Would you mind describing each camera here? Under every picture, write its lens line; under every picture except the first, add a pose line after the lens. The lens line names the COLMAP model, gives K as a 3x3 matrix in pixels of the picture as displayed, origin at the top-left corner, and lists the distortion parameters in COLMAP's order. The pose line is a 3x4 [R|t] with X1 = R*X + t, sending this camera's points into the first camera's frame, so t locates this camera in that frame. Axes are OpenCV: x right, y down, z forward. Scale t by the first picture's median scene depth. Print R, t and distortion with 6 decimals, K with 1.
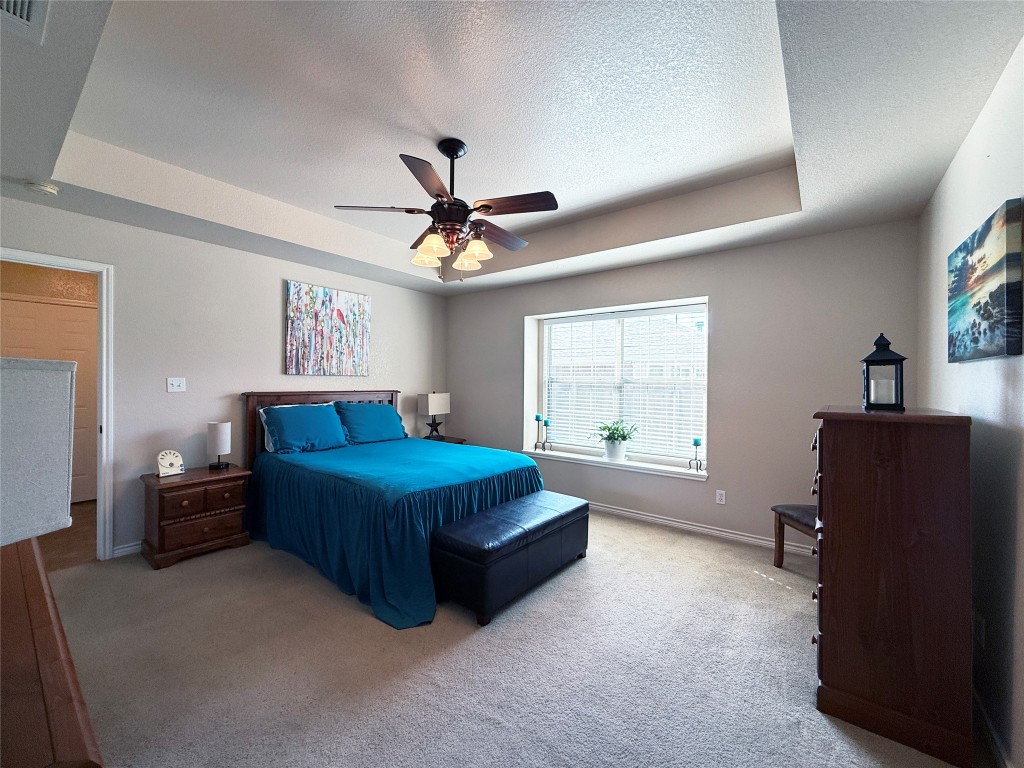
lens RADIAL K [[415.3, 0, 505.8], [0, 415.3, 384.3], [0, 0, 1]] dist [0.009516, 0.000102]
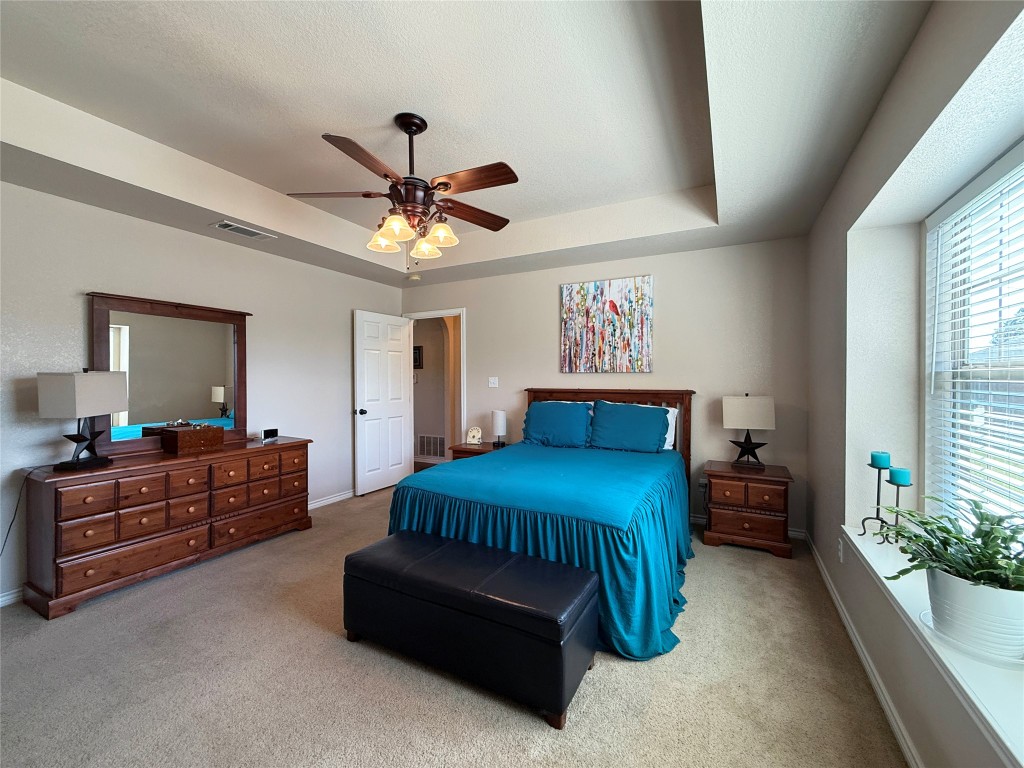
lens RADIAL K [[415.3, 0, 505.8], [0, 415.3, 384.3], [0, 0, 1]] dist [0.009516, 0.000102]
pose [[0.183066, 0.003883, -0.983093, 0.472789], [-0.002787, 0.999990, 0.003431, 0.002879], [0.983097, 0.002112, 0.183075, 0.617501]]
